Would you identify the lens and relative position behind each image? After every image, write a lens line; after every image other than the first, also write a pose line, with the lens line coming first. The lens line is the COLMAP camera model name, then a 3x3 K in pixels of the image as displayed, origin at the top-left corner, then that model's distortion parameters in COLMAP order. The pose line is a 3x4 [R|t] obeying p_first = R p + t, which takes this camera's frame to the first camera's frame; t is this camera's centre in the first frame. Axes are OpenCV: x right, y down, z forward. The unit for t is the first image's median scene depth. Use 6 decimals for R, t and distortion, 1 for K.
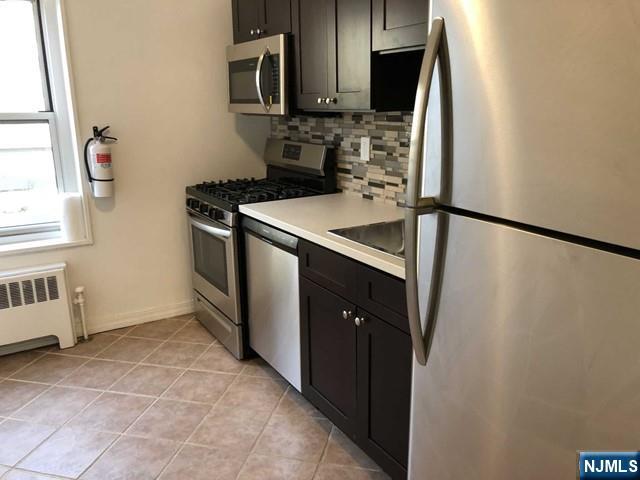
lens RADIAL K [[521.7, 0, 316.7], [0, 521.7, 235.7], [0, 0, 1]] dist [0.007745, -0.013898]
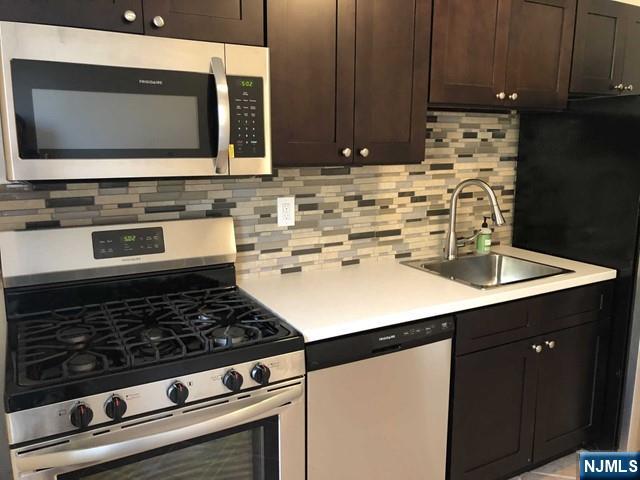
lens RADIAL K [[517.2, 0, 312.4], [0, 517.2, 240.2], [0, 0, 1]] dist [0.035964, -0.084897]
pose [[0.051366, -0.177105, 0.982851, -0.656732], [0.241783, 0.957077, 0.159825, -0.232031], [-0.968970, 0.229427, 0.091982, 0.868625]]
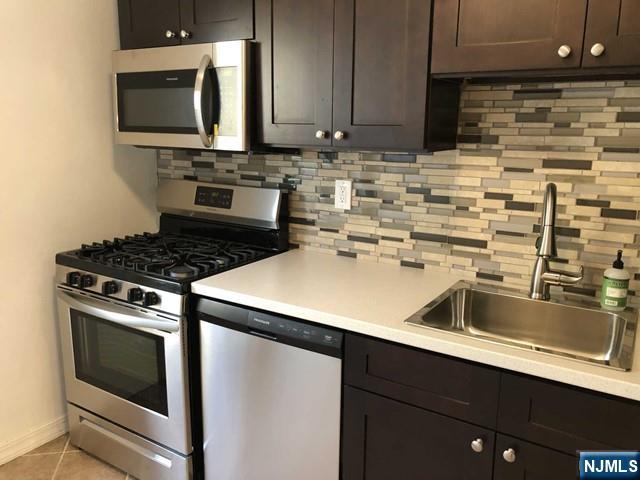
lens RADIAL K [[521.7, 0, 316.7], [0, 521.7, 235.7], [0, 0, 1]] dist [0.007745, -0.013898]
pose [[0.896284, -0.064552, 0.438757, -0.283403], [0.083475, 0.996222, -0.023953, -0.085605], [-0.435553, 0.058094, 0.898286, 0.300538]]
